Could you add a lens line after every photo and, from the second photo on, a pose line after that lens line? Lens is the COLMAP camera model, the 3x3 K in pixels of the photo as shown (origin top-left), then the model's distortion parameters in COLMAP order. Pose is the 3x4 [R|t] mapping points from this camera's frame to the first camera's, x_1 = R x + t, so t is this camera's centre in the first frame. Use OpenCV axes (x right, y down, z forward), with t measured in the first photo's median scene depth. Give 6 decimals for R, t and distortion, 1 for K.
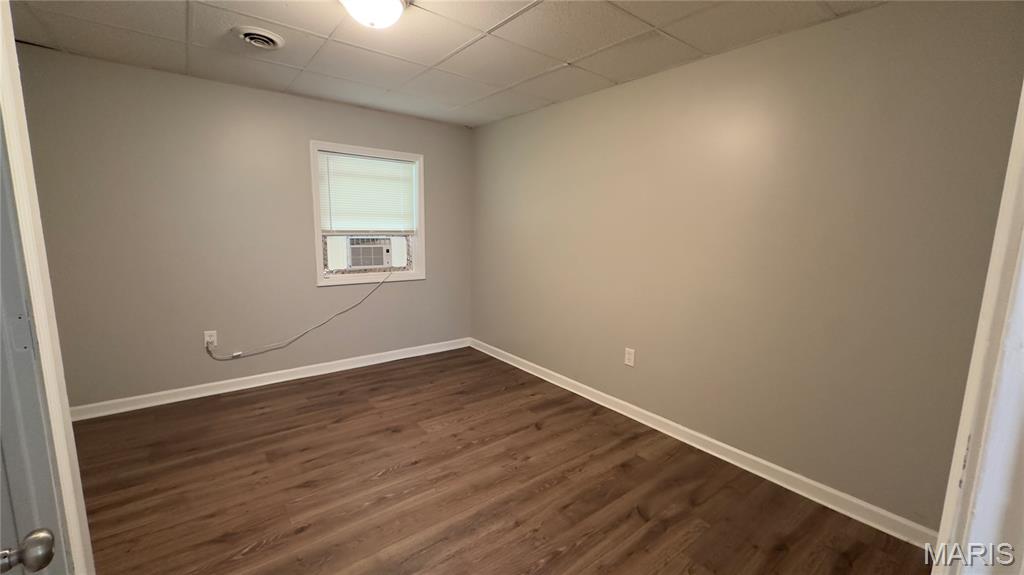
lens RADIAL K [[406.8, 0, 507.9], [0, 406.8, 293.2], [0, 0, 1]] dist [-0.002243, 0.000226]
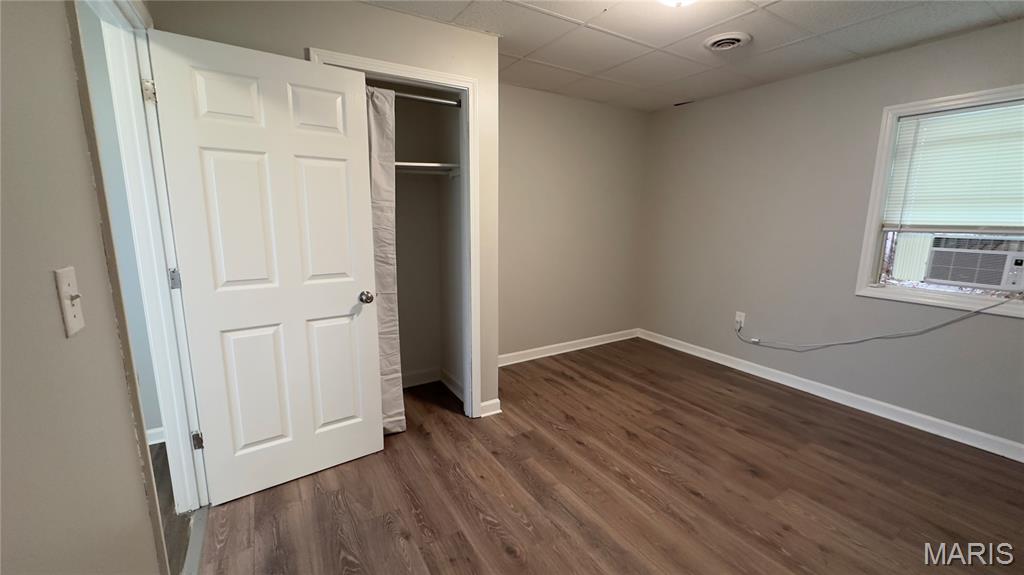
lens RADIAL K [[406.8, 0, 509.8], [0, 406.8, 284.9], [0, 0, 1]] dist [-0.002243, 0.000226]
pose [[-0.100633, 0.153866, -0.982954, 0.491150], [-0.171044, 0.970584, 0.169440, -0.070252], [0.980111, 0.185180, -0.071355, 0.510403]]
